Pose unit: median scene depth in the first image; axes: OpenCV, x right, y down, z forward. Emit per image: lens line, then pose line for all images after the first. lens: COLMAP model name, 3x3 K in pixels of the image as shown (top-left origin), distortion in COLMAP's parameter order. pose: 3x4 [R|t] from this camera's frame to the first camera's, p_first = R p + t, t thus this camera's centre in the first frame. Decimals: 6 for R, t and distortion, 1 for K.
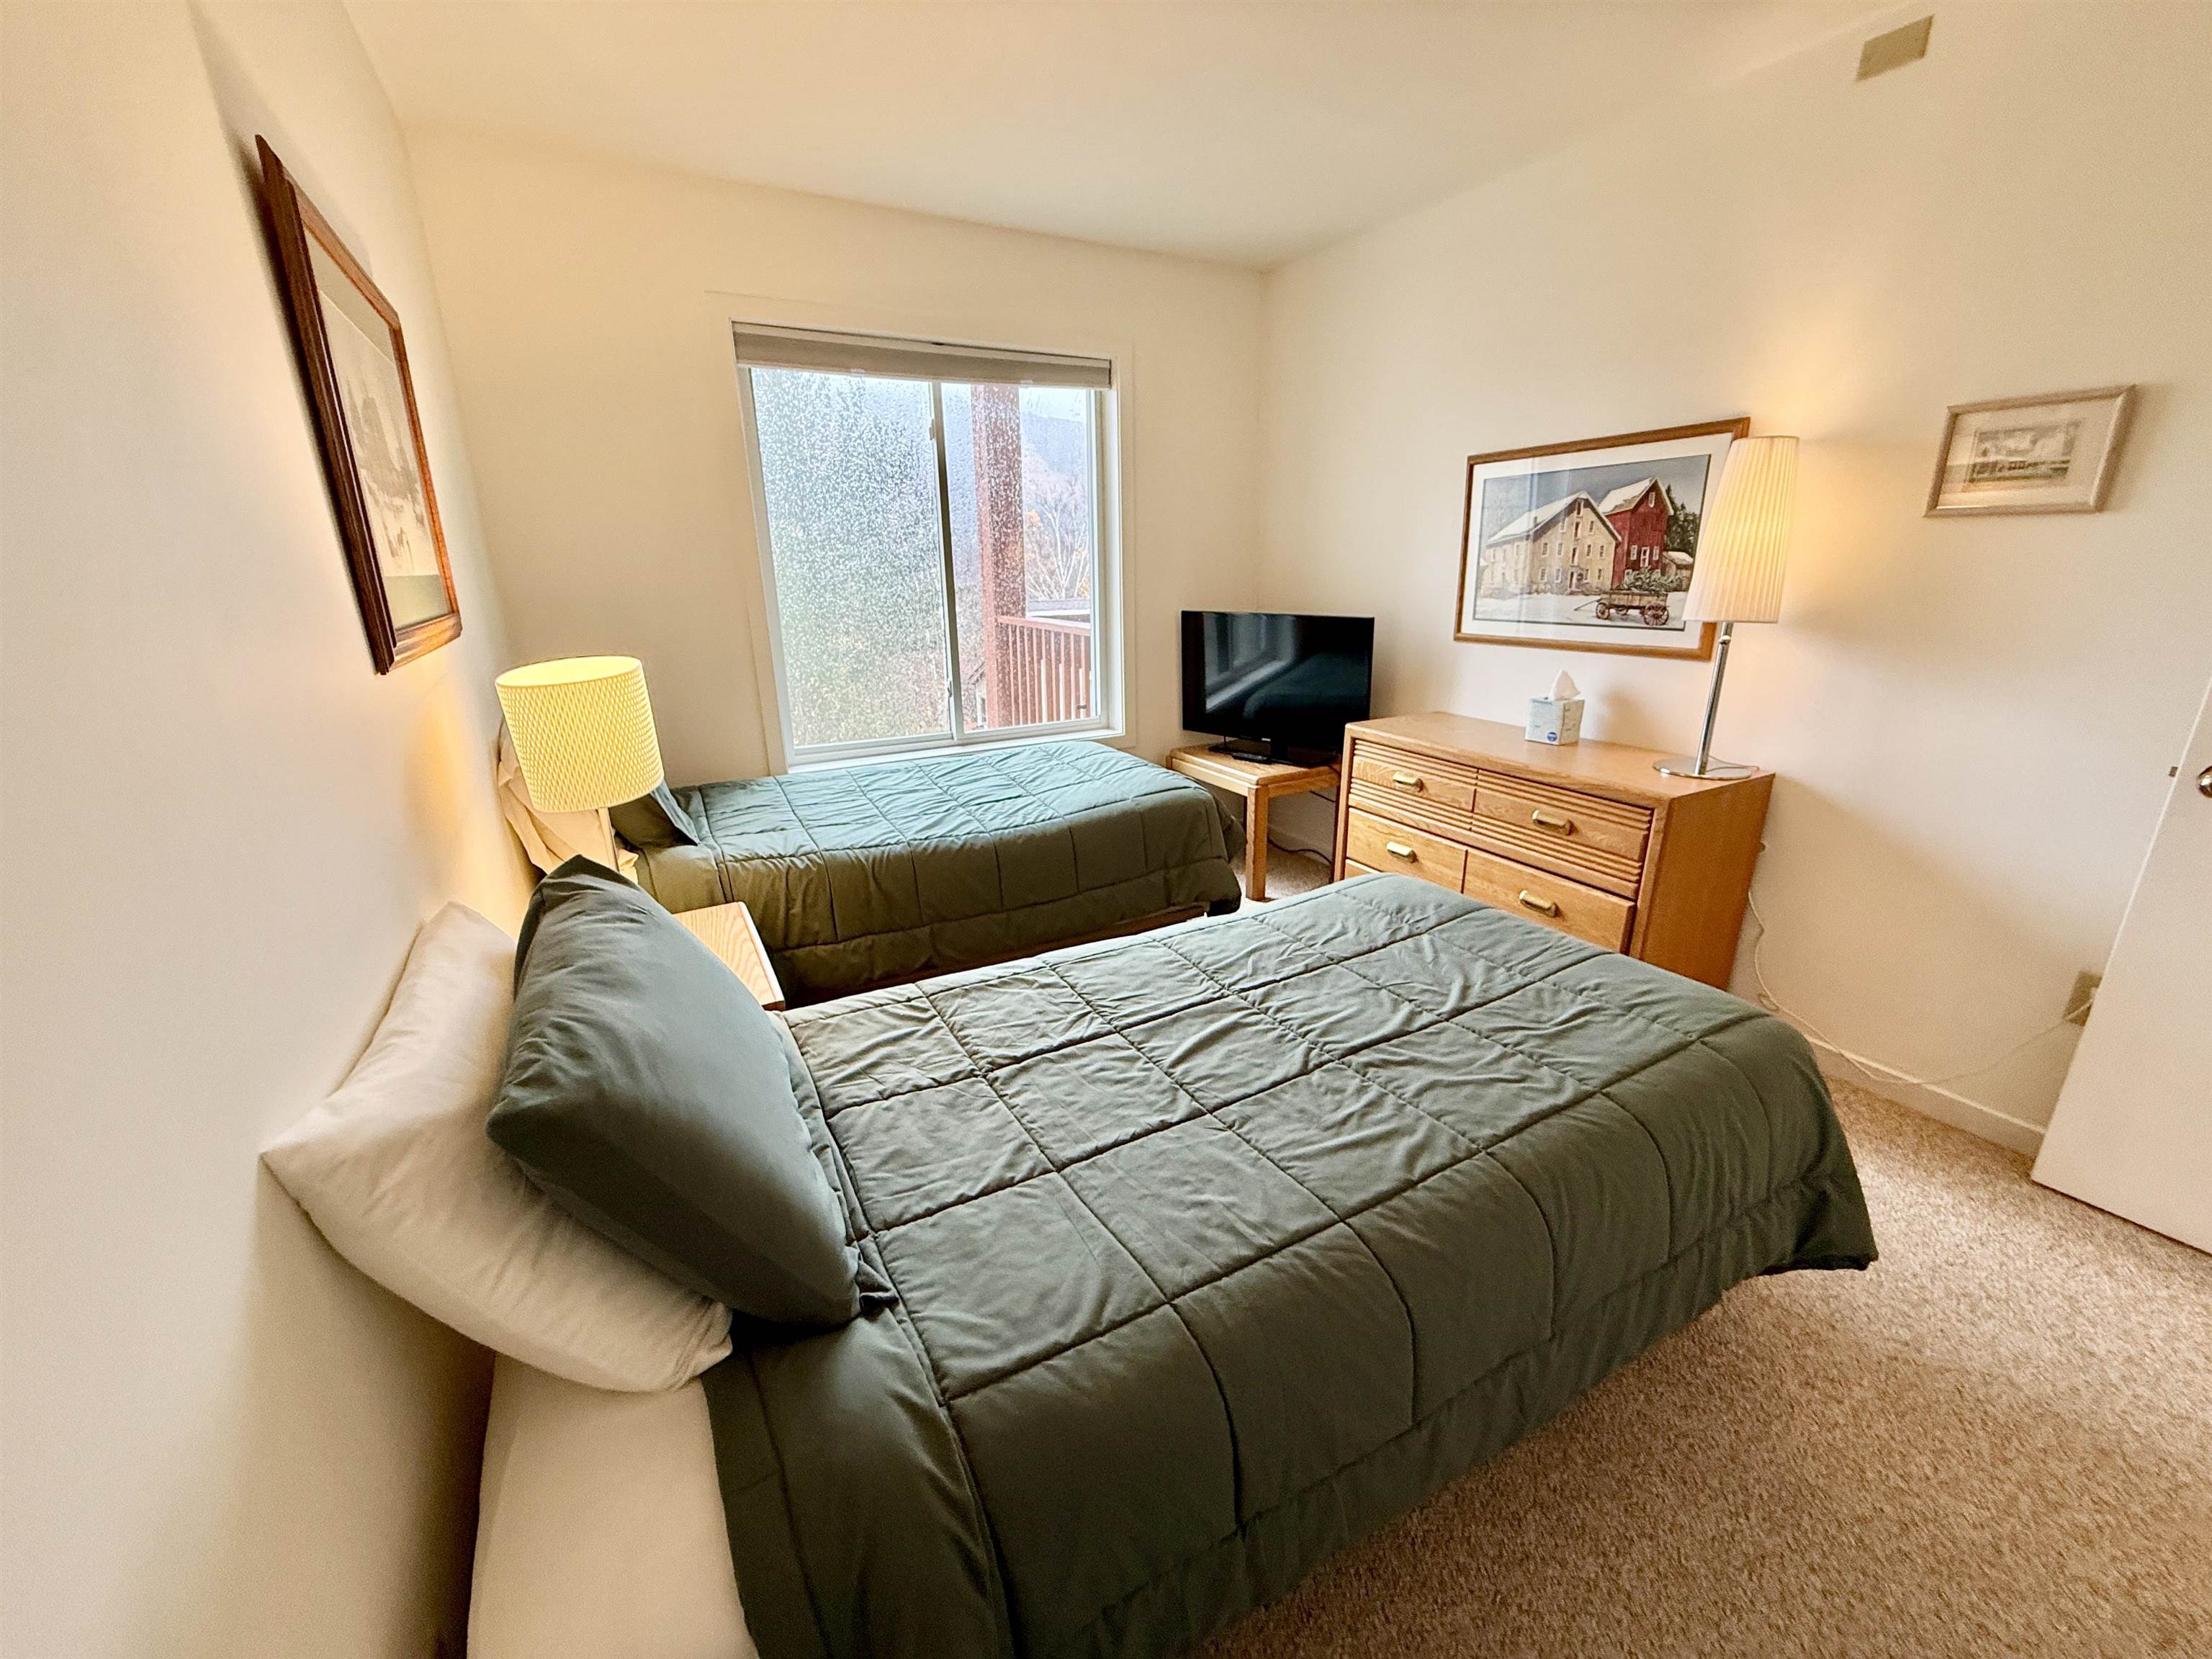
lens RADIAL K [[879.8, 0, 1108.3], [0, 879.8, 825.8], [0, 0, 1]] dist [0.002709, -0.001009]
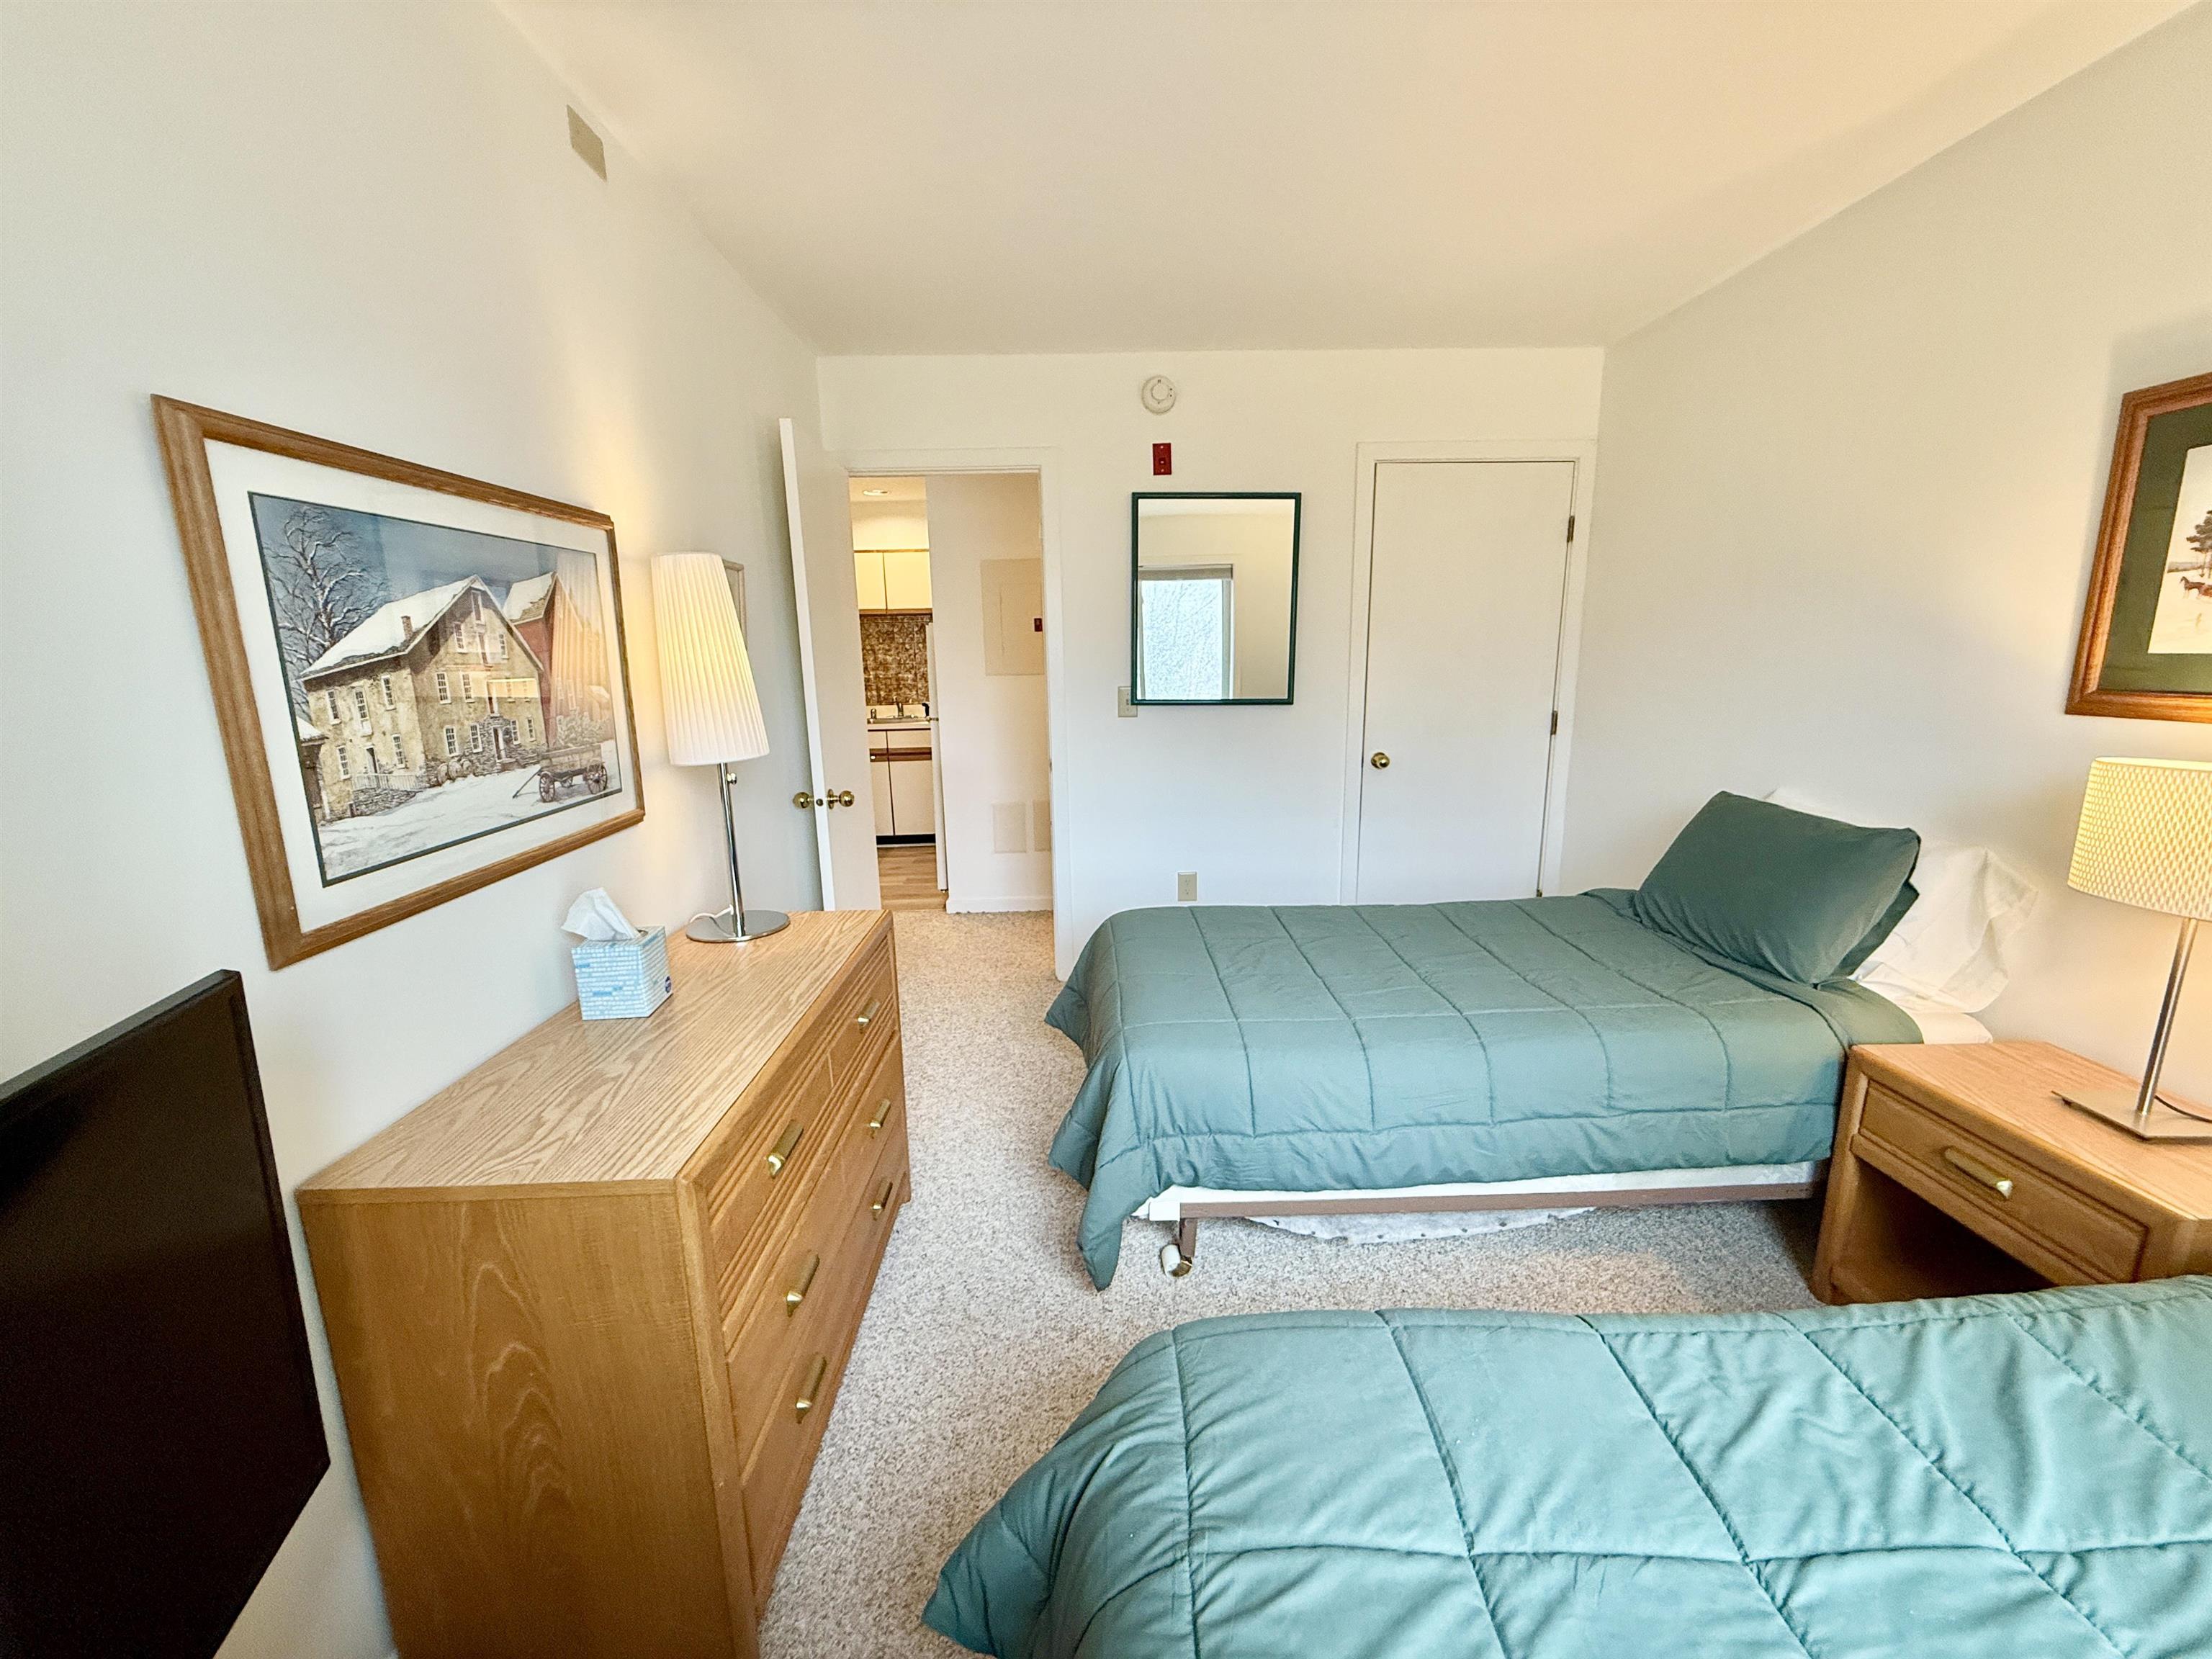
lens RADIAL K [[879.8, 0, 1110.4], [0, 879.8, 831.7], [0, 0, 1]] dist [0.002709, -0.001009]
pose [[-0.886764, -0.059938, 0.458321, -0.027893], [0.168253, 0.881675, 0.440841, -0.409984], [-0.430513, 0.468035, -0.771752, 1.297997]]
